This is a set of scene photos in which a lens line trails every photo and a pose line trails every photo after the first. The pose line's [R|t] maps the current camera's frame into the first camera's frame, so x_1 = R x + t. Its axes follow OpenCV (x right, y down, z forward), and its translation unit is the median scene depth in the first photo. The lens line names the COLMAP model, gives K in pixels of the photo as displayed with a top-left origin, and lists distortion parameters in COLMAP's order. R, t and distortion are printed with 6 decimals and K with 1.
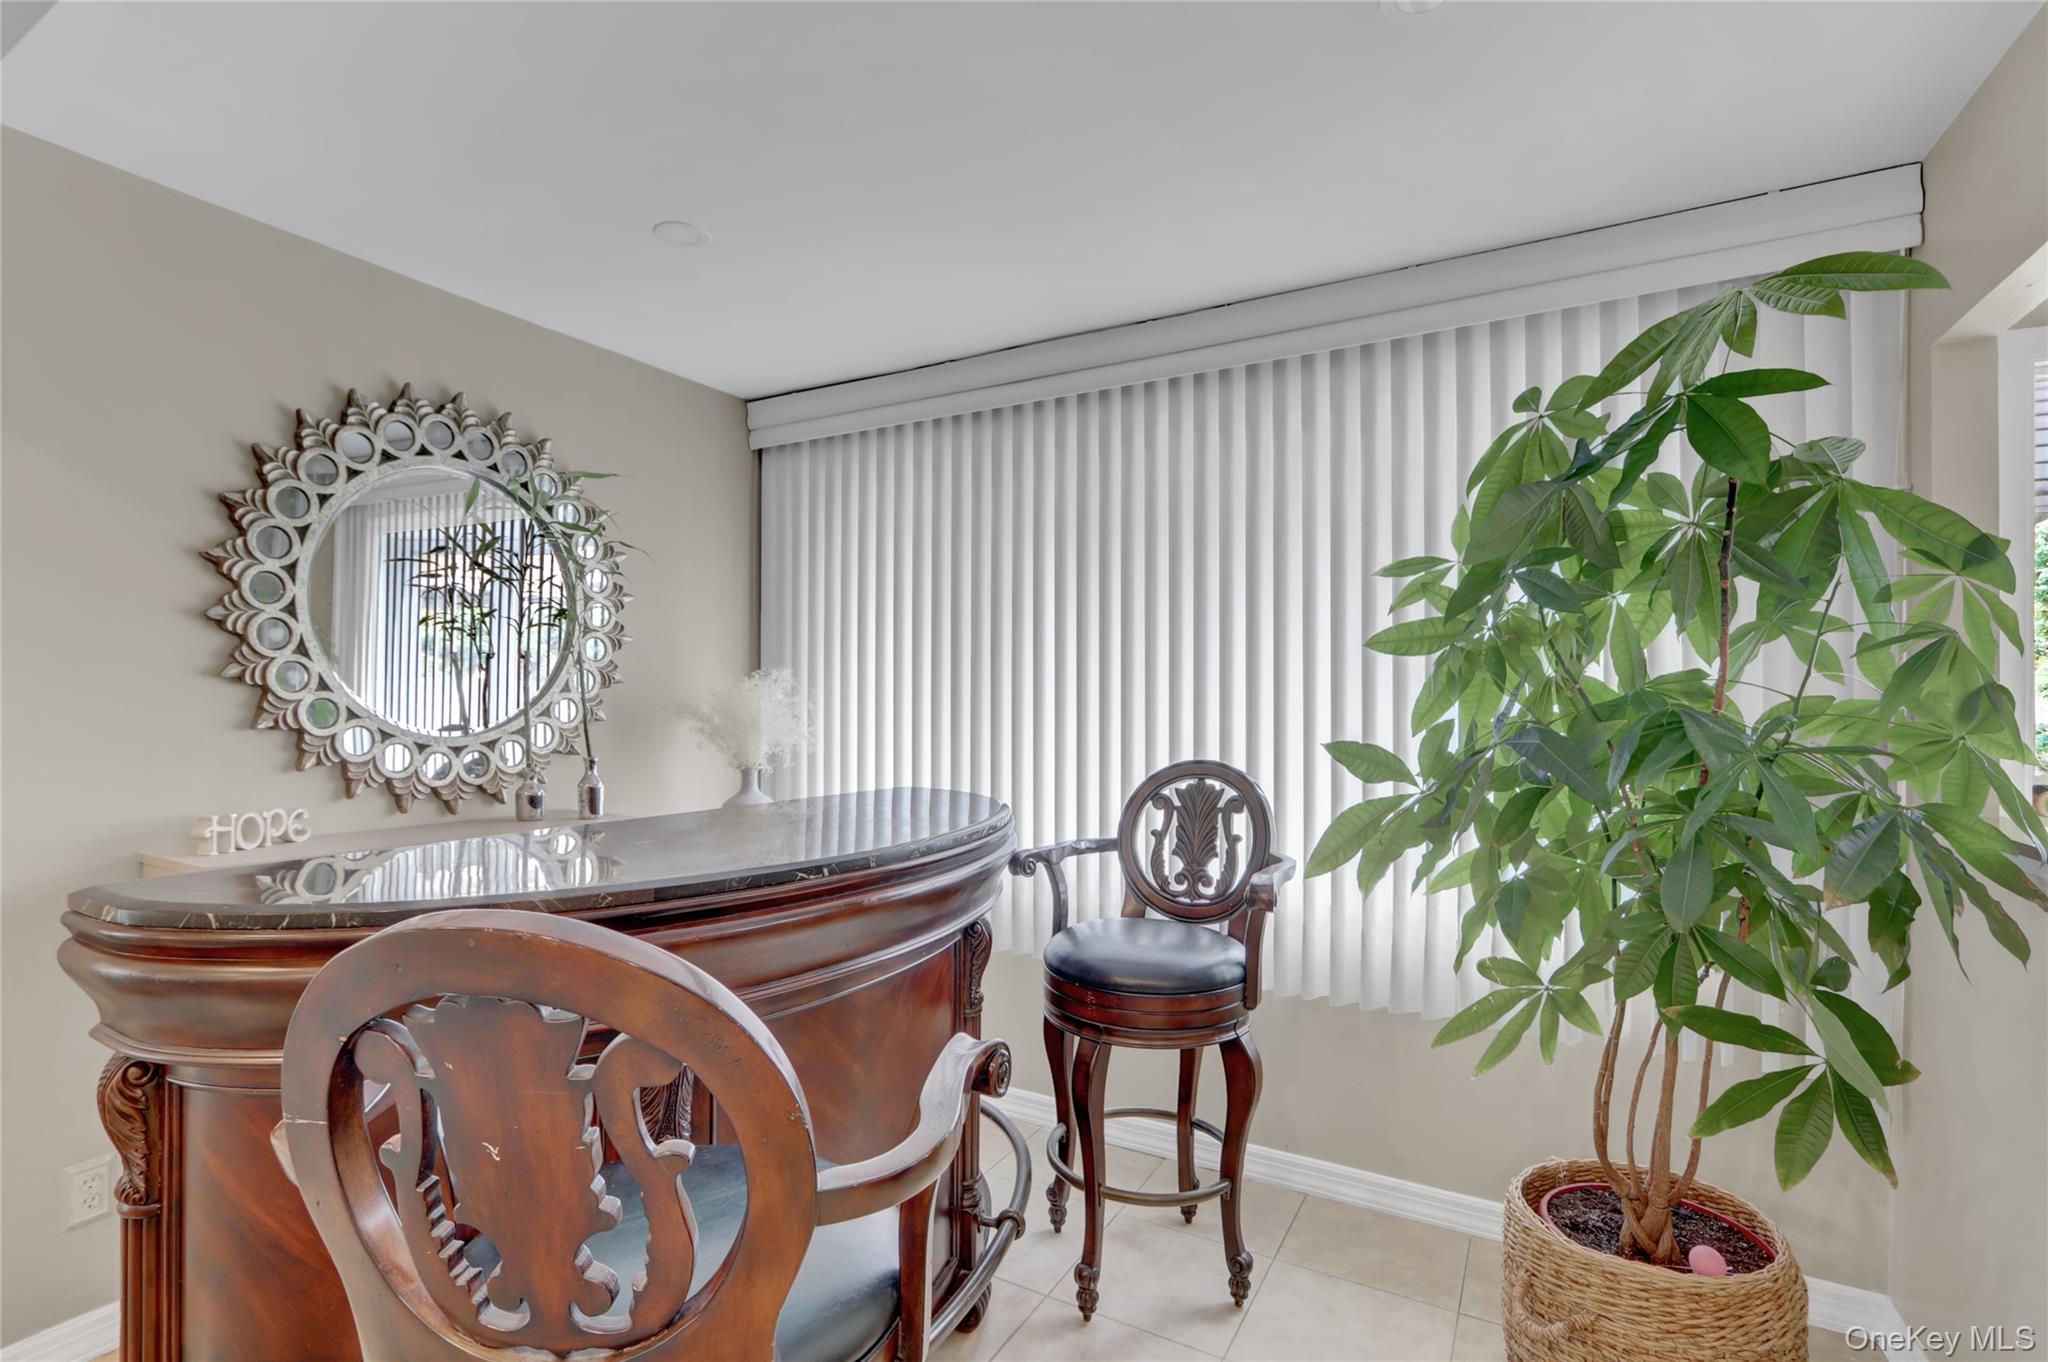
lens RADIAL K [[960.0, 0, 1018.9], [0, 960.0, 691.0], [0, 0, 1]] dist [-0.018611, 0.001773]
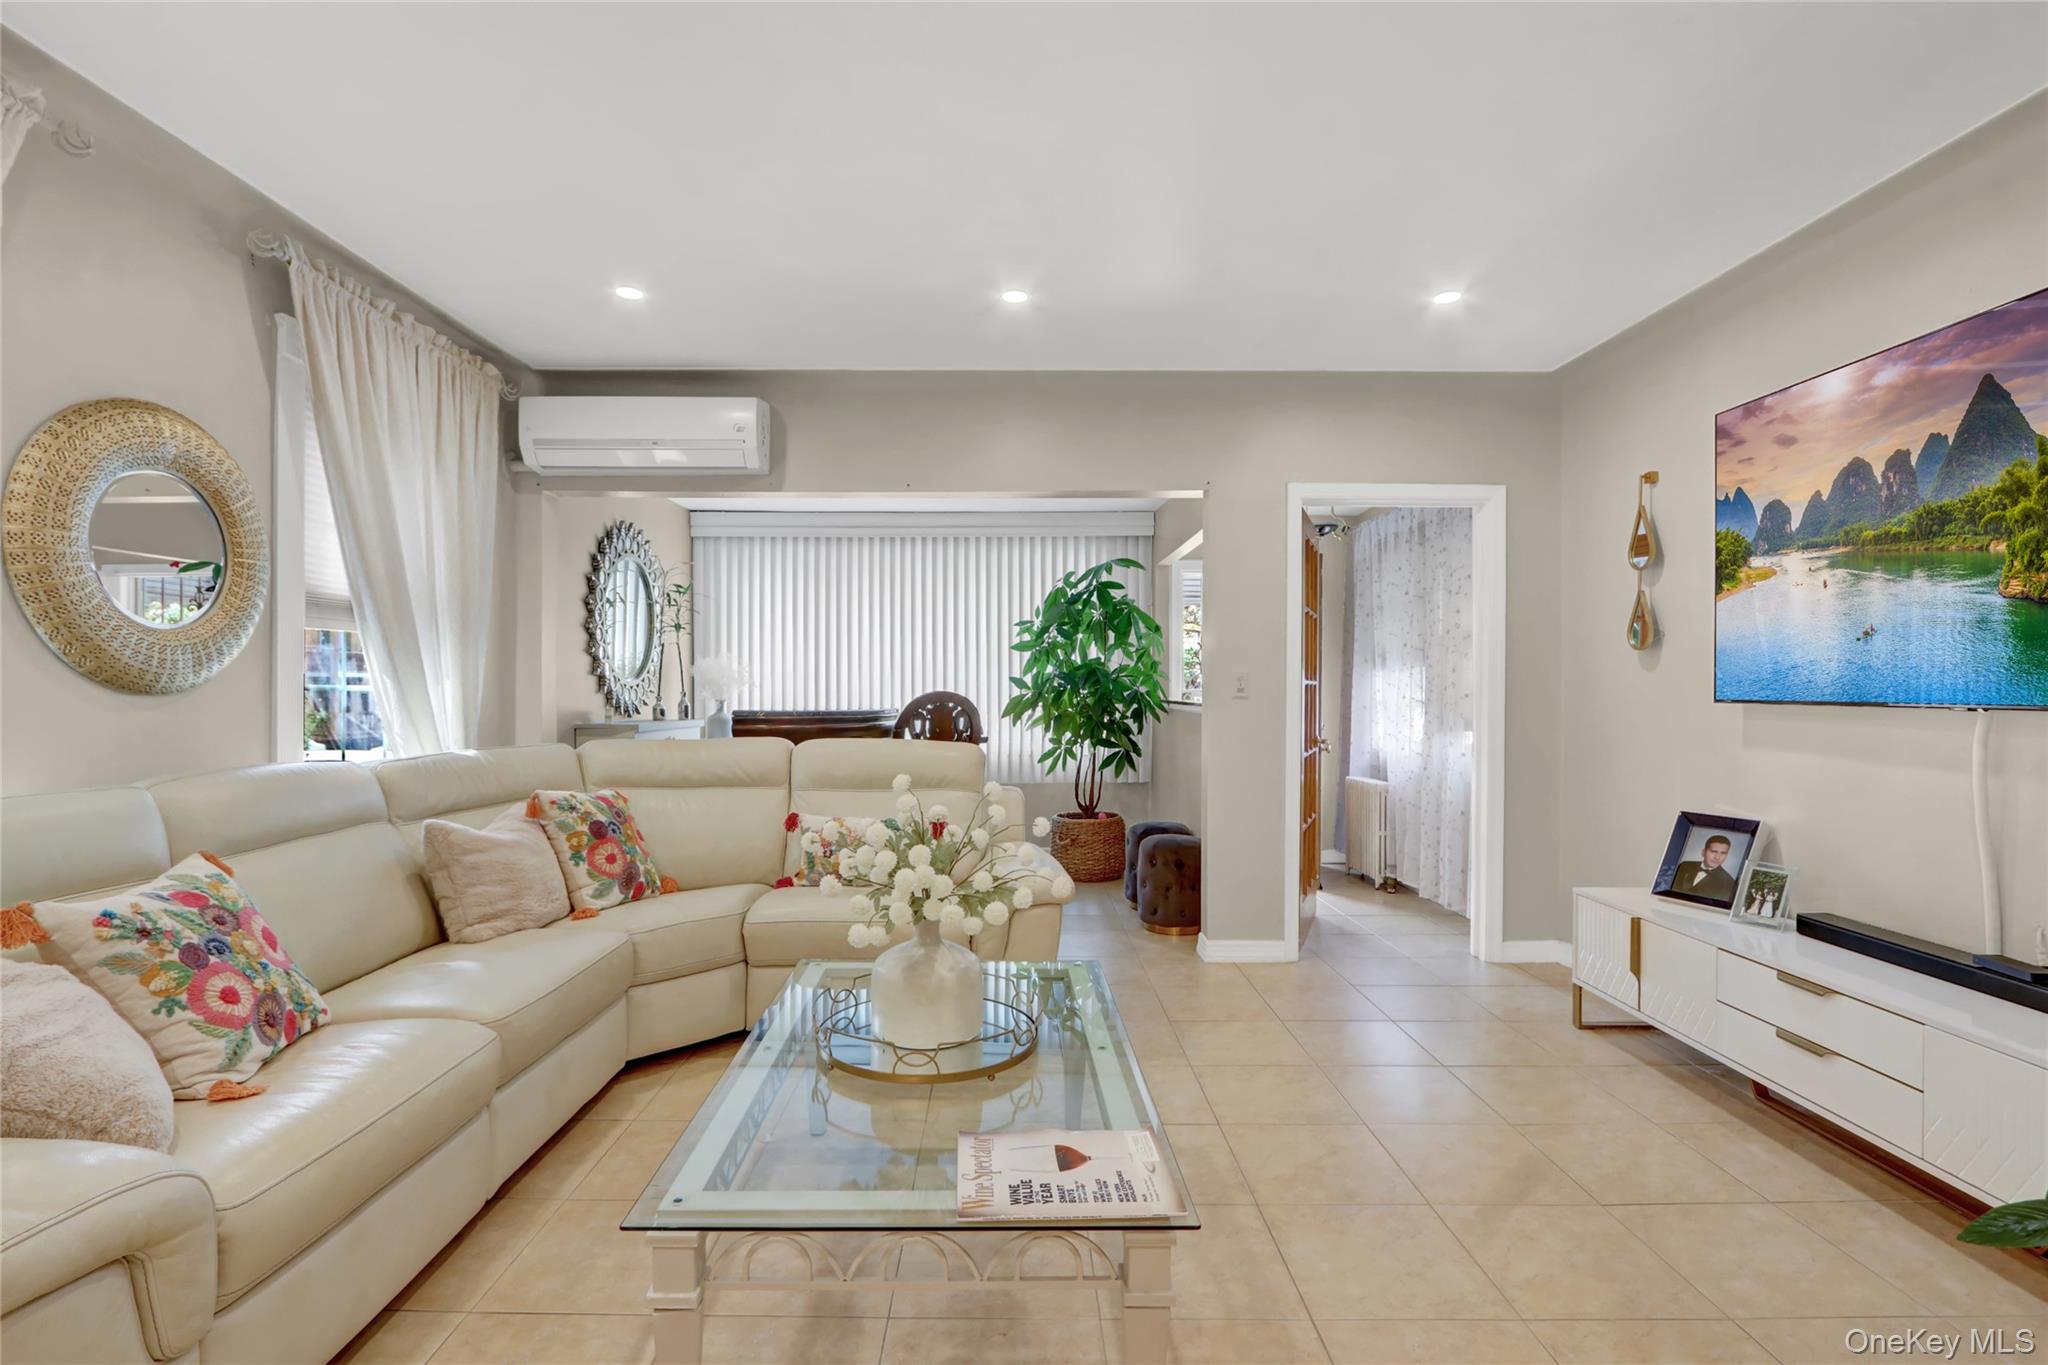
lens RADIAL K [[960.0, 0, 1022.9], [0, 960.0, 685.4], [0, 0, 1]] dist [-0.018611, 0.001773]
pose [[0.863315, -0.003274, 0.504655, -1.333530], [0.000550, 0.999984, 0.005548, 0.063208], [-0.504666, -0.004512, 0.863303, -1.935293]]
